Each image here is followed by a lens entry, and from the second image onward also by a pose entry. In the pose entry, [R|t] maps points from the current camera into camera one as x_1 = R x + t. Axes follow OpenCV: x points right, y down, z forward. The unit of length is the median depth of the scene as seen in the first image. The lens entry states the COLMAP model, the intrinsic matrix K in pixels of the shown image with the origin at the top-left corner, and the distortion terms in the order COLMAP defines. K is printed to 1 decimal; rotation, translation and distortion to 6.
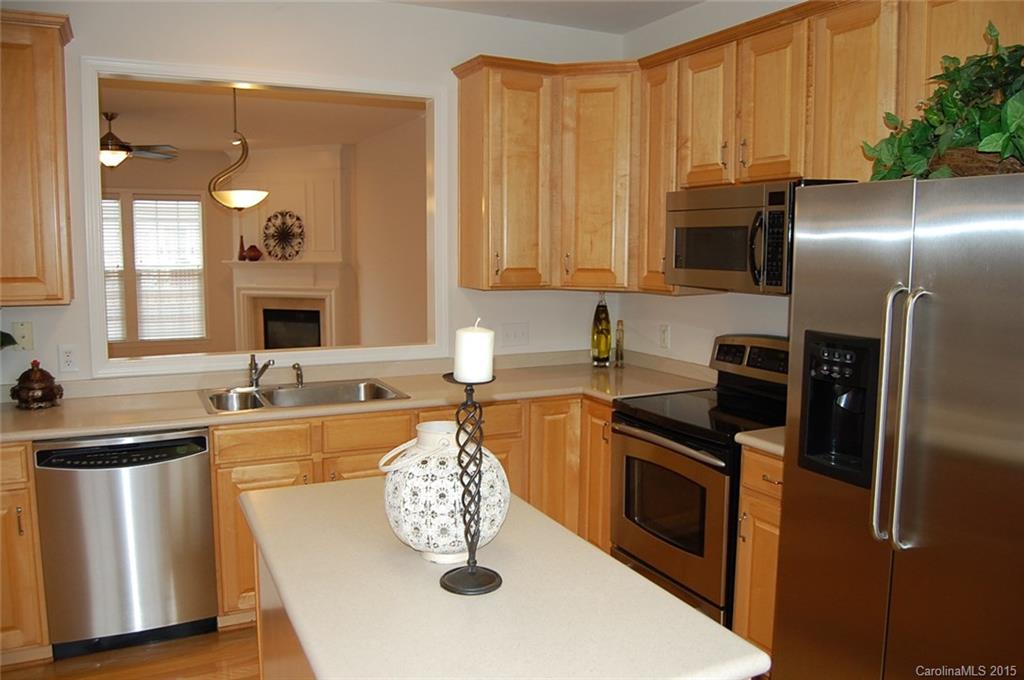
lens RADIAL K [[792.7, 0, 515.3], [0, 792.7, 337.9], [0, 0, 1]] dist [-0.096753, 0.036814]
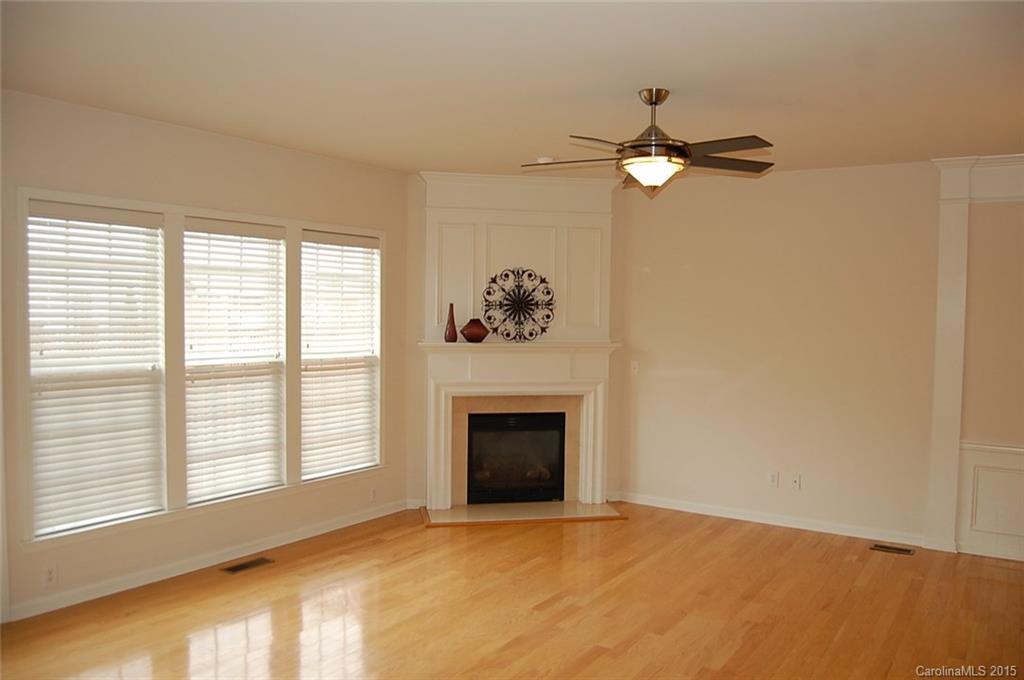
lens RADIAL K [[792.7, 0, 515.3], [0, 792.7, 337.9], [0, 0, 1]] dist [-0.096753, 0.036814]
pose [[0.882042, -0.015061, 0.470930, -0.618806], [0.047356, 0.997262, -0.056803, -0.063086], [-0.468785, 0.072404, 0.880340, 0.402694]]
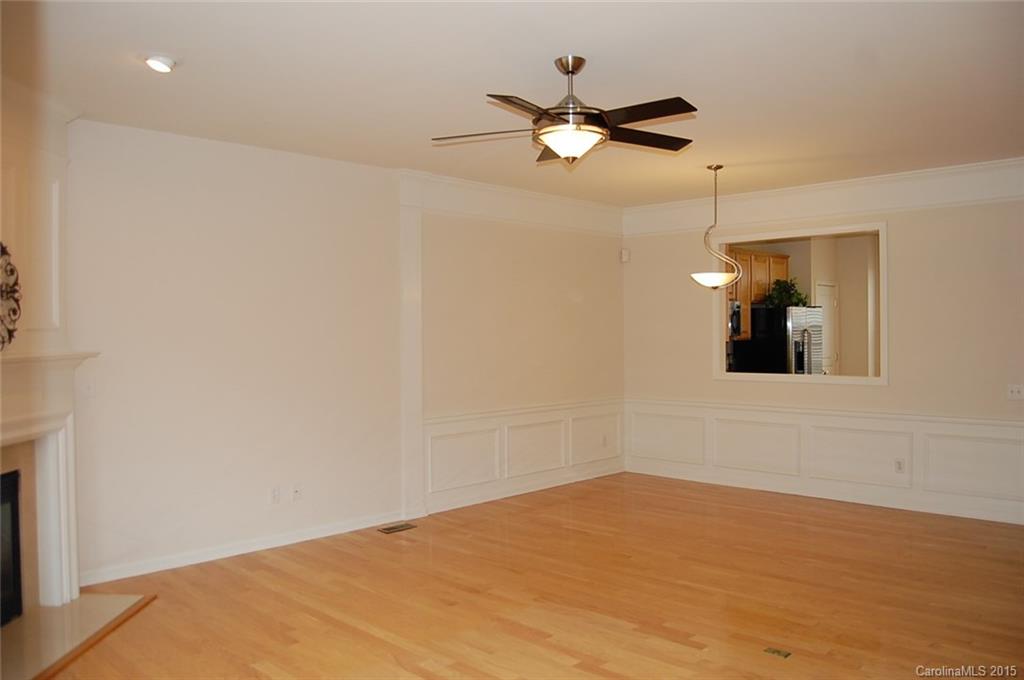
lens RADIAL K [[792.7, 0, 515.3], [0, 792.7, 337.9], [0, 0, 1]] dist [-0.096753, 0.036814]
pose [[-0.297919, -0.012267, 0.954512, -0.723941], [0.118139, 0.991757, 0.049618, -0.094705], [-0.947252, 0.127548, -0.294014, 0.863862]]
